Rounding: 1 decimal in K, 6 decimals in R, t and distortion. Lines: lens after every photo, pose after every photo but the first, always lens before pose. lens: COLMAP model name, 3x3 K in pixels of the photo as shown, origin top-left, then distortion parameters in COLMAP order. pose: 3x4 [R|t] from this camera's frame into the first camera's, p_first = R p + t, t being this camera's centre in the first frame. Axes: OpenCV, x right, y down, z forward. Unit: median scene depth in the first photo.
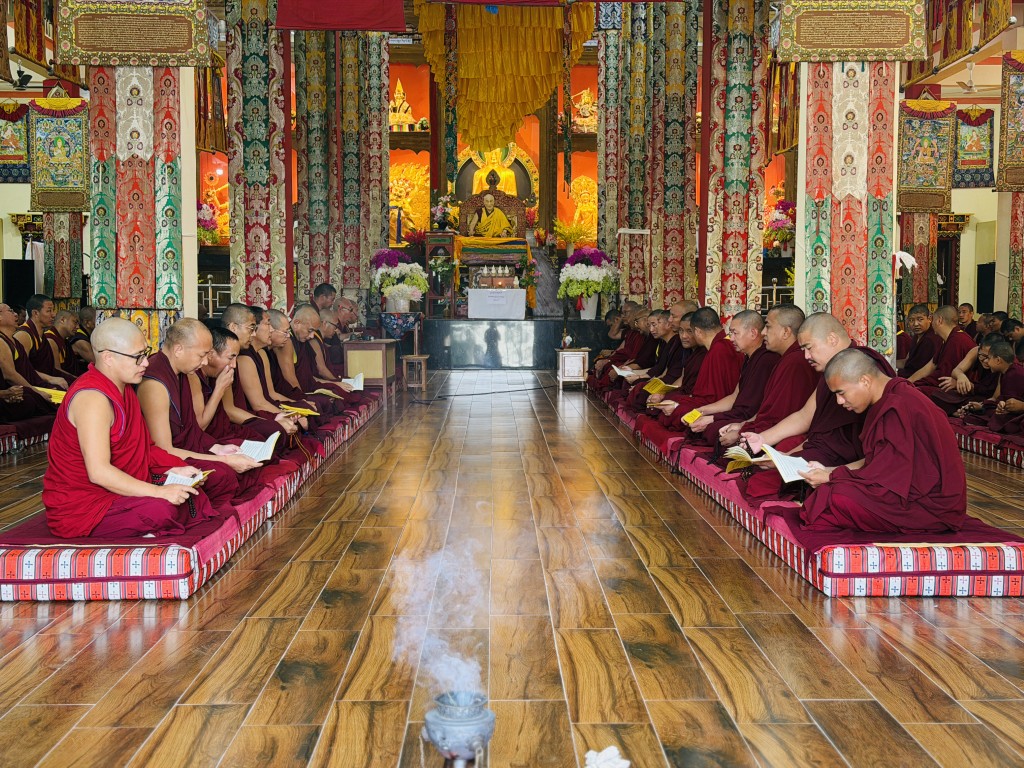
lens RADIAL K [[1428.1, 0, 512.1], [0, 1428.1, 385.5], [0, 0, 1]] dist [0.024959, 0.000000]
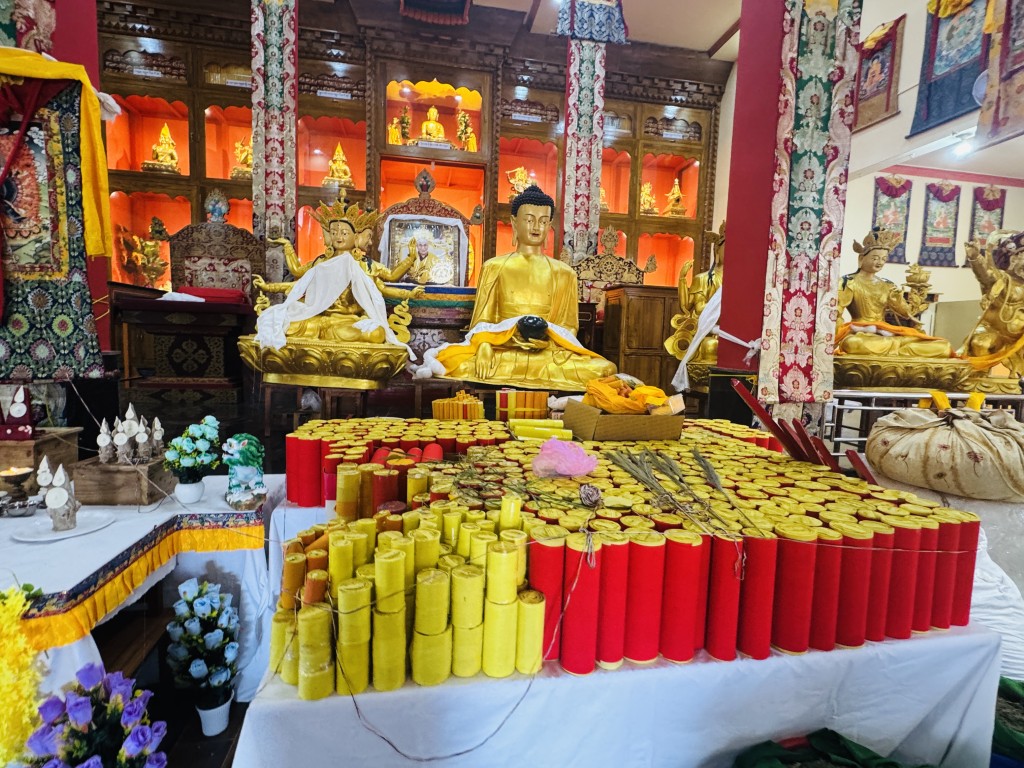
lens RADIAL K [[484.2, 0, 513.1], [0, 484.2, 381.2], [0, 0, 1]] dist [-0.000615, -0.000052]
pose [[0.983955, 0.021036, 0.177170, -0.016285], [-0.024426, 0.999557, 0.016977, -0.059683], [-0.176734, -0.021033, 0.984034, 0.732399]]
